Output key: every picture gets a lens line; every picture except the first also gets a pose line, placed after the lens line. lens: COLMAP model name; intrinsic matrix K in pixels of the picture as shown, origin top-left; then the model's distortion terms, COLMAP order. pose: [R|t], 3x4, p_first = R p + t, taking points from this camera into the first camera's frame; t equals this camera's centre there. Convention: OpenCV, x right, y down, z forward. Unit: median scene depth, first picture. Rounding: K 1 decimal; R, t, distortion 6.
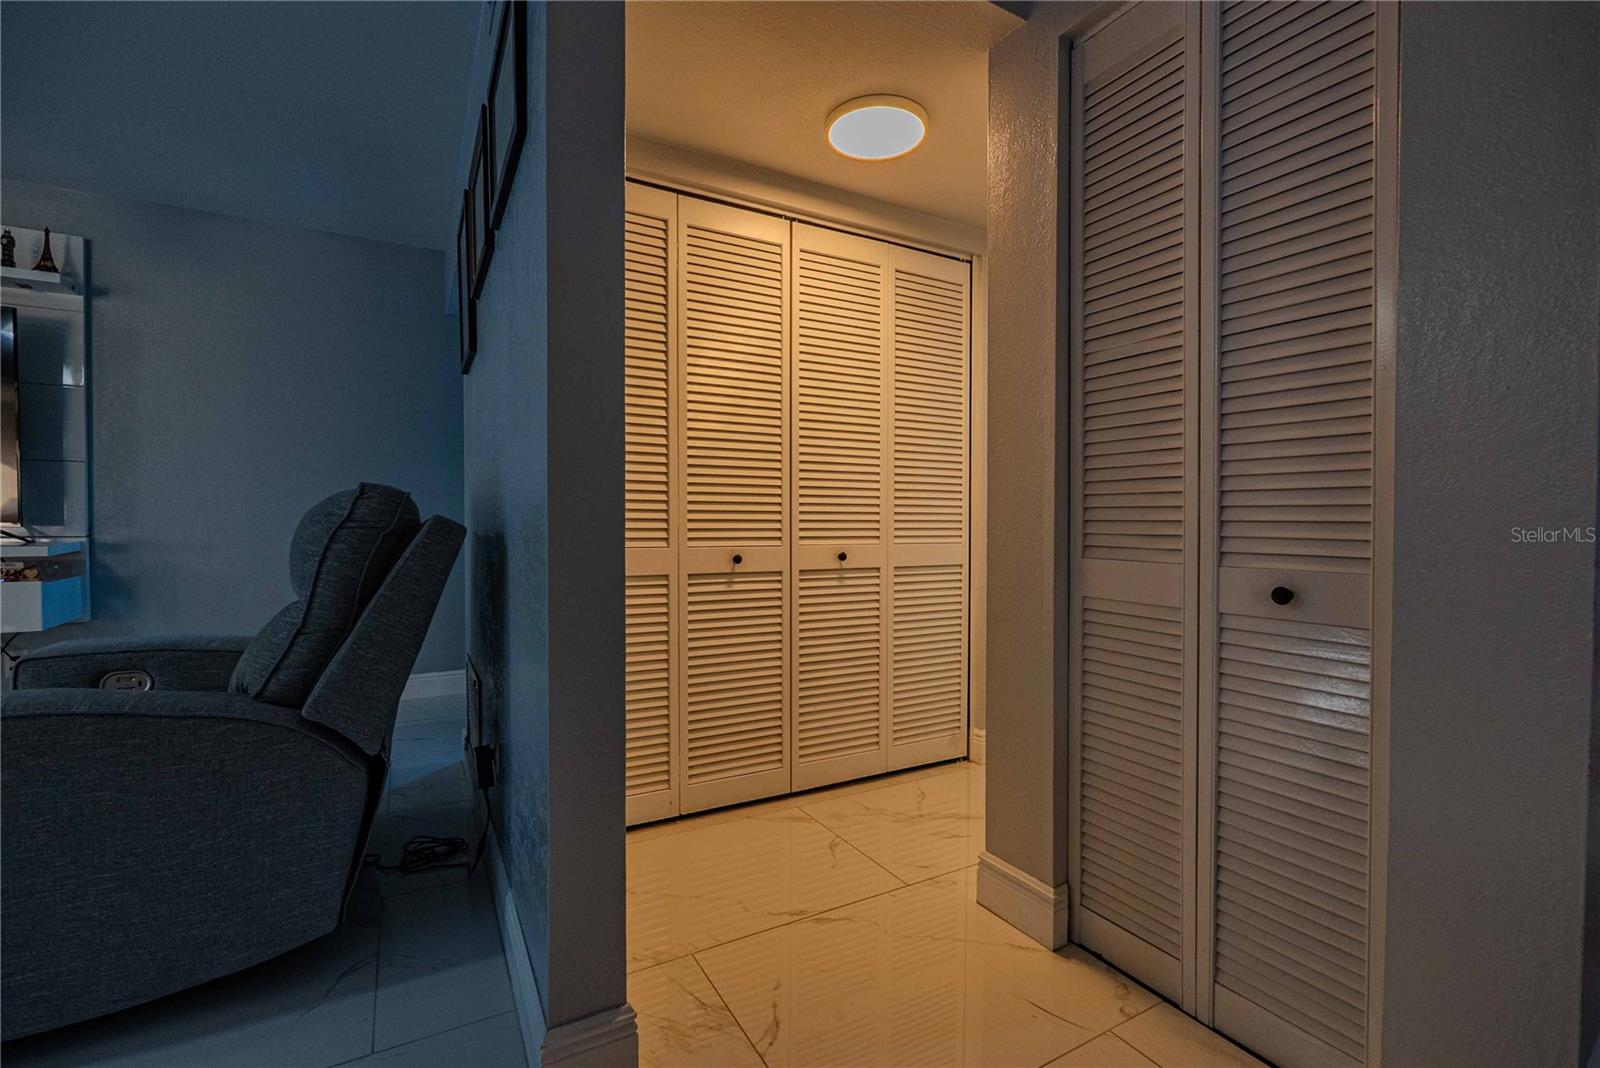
lens RADIAL K [[701.9, 0, 803.9], [0, 701.9, 536.0], [0, 0, 1]] dist [-0.007405, 0.001264]
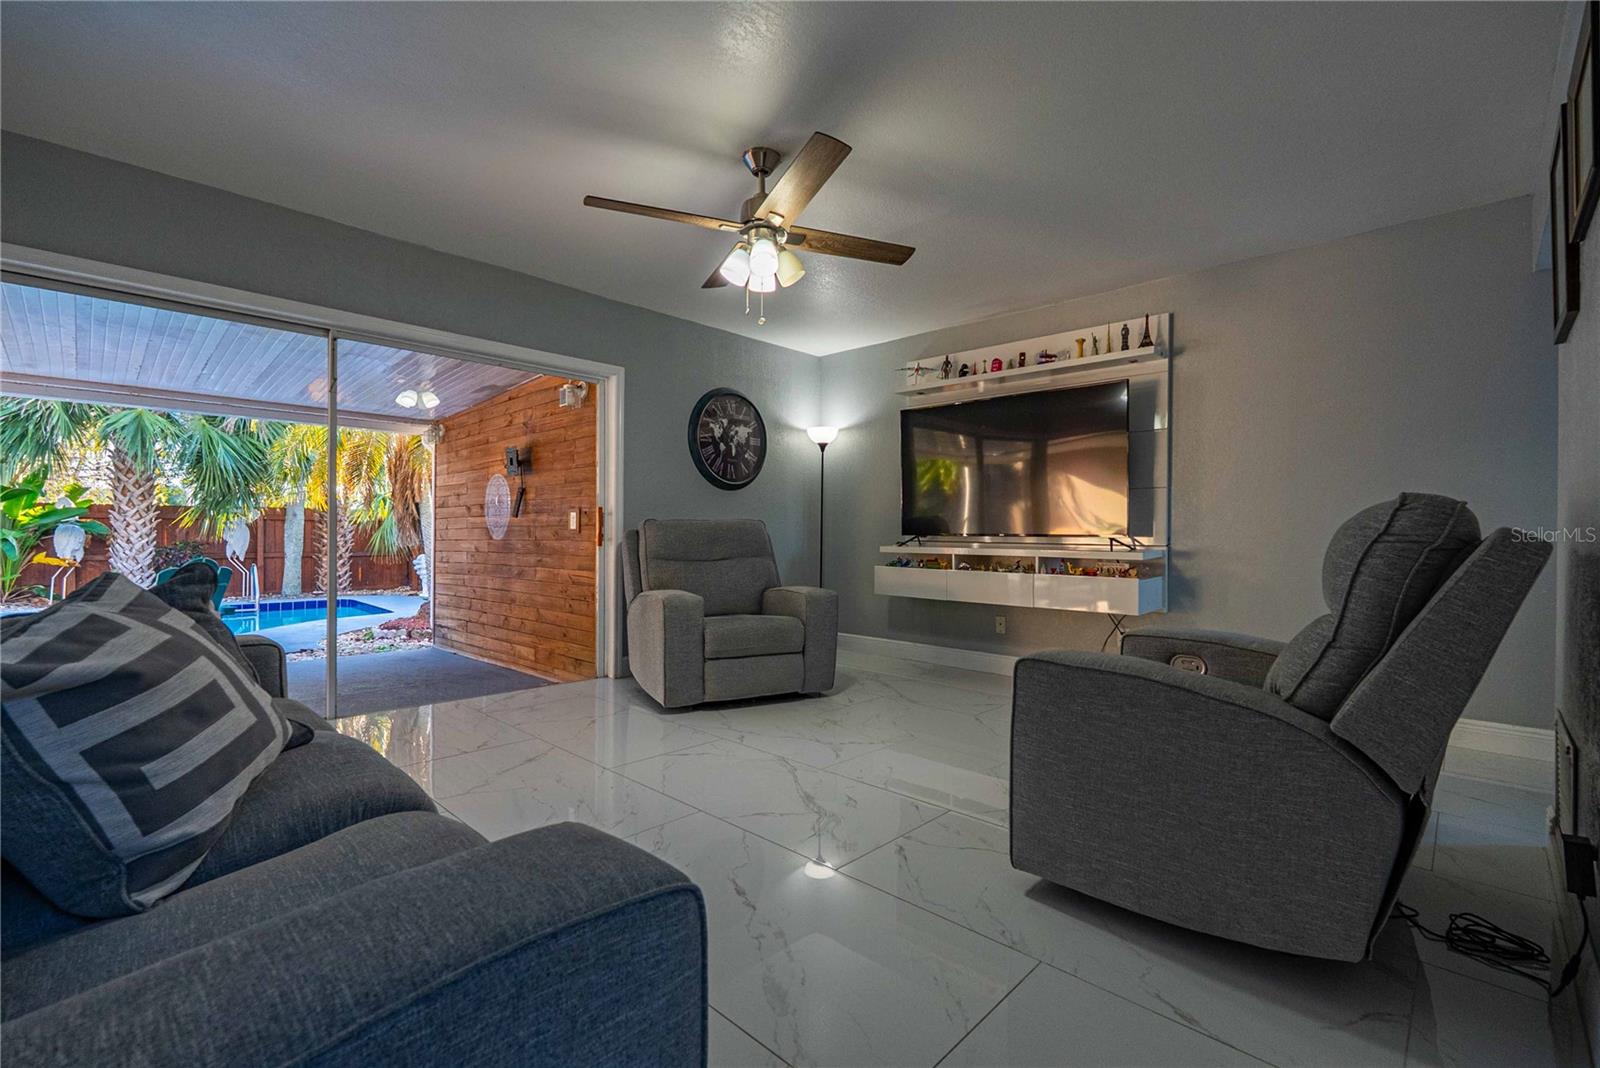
lens RADIAL K [[701.9, 0, 796.3], [0, 701.9, 531.1], [0, 0, 1]] dist [-0.007405, 0.001264]
pose [[0.279387, -0.000584, -0.960179, 0.024976], [-0.023955, 0.999684, -0.007578, -0.000203], [0.959880, 0.025118, 0.279284, -0.017512]]
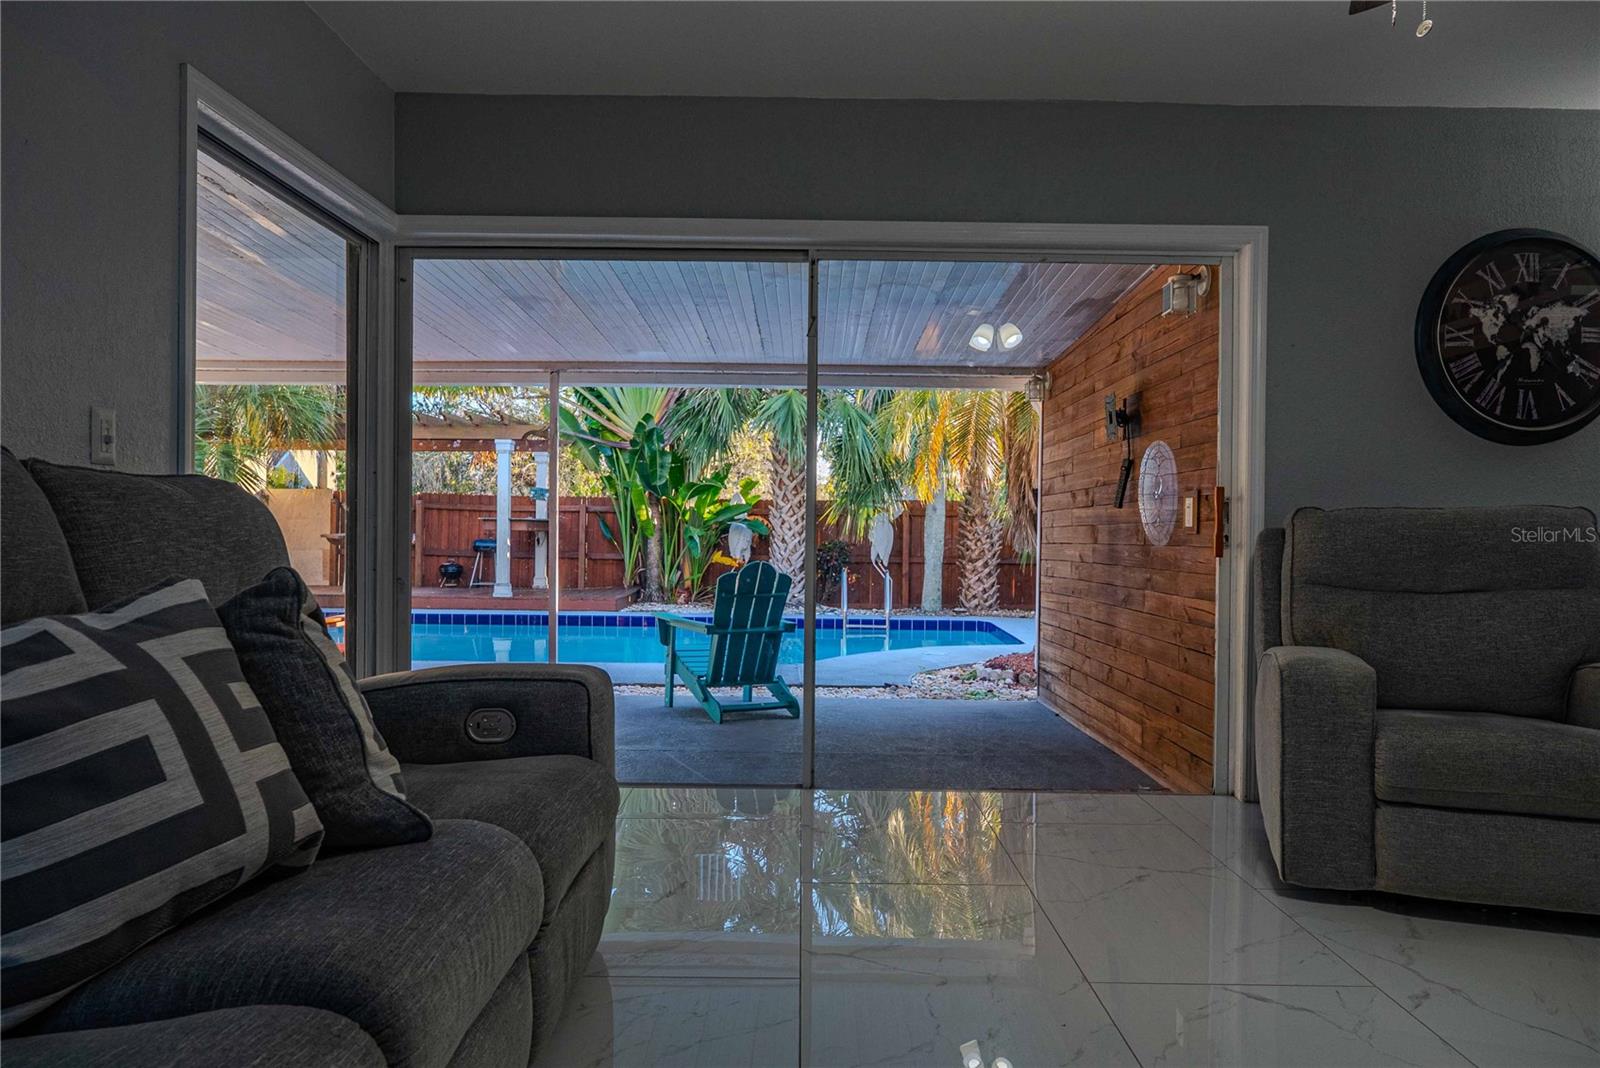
lens RADIAL K [[1061.8, 0, 804.4], [0, 1061.8, 531.7], [0, 0, 1]] dist [0.002637, 0.001294]
pose [[-0.494295, -0.001339, -0.869293, -0.160960], [-0.027180, 0.999534, 0.013916, -0.003519], [0.868869, 0.030506, -0.494101, 0.160250]]
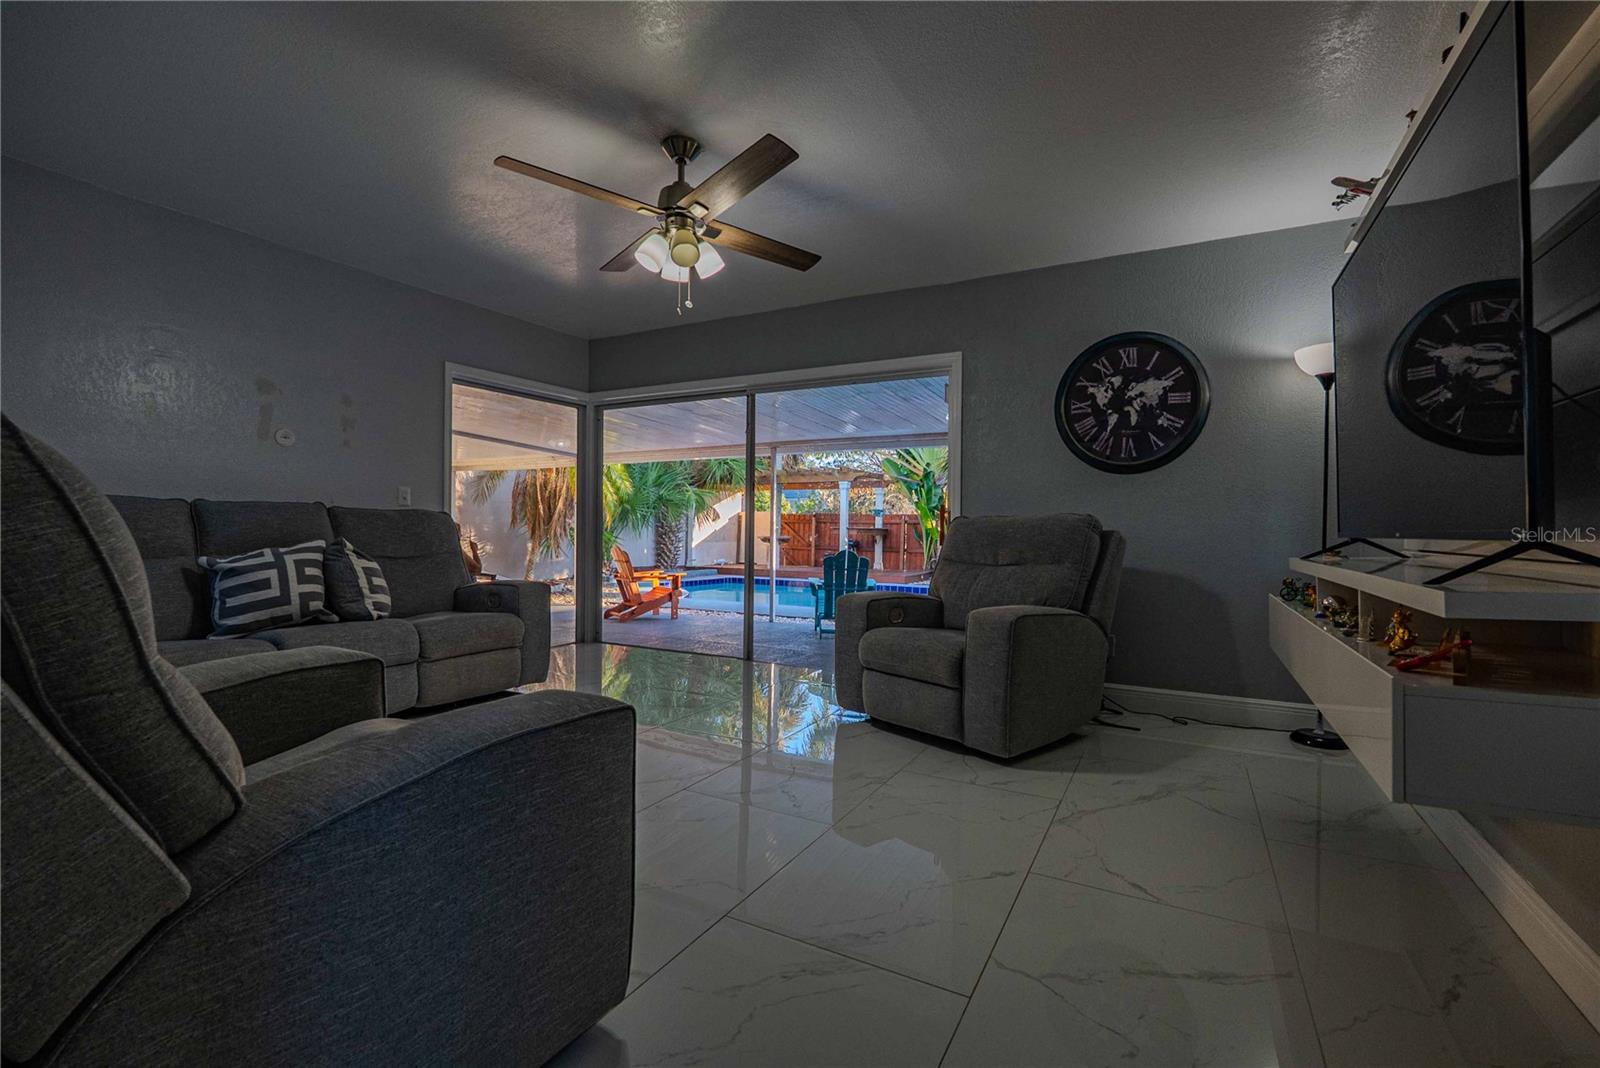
lens RADIAL K [[701.9, 0, 802.6], [0, 701.9, 535.6], [0, 0, 1]] dist [-0.007405, 0.001264]
pose [[-0.849094, -0.005091, -0.528218, -0.447015], [-0.020334, 0.999527, 0.023053, -0.014619], [0.527851, 0.030314, -0.848796, 0.892436]]
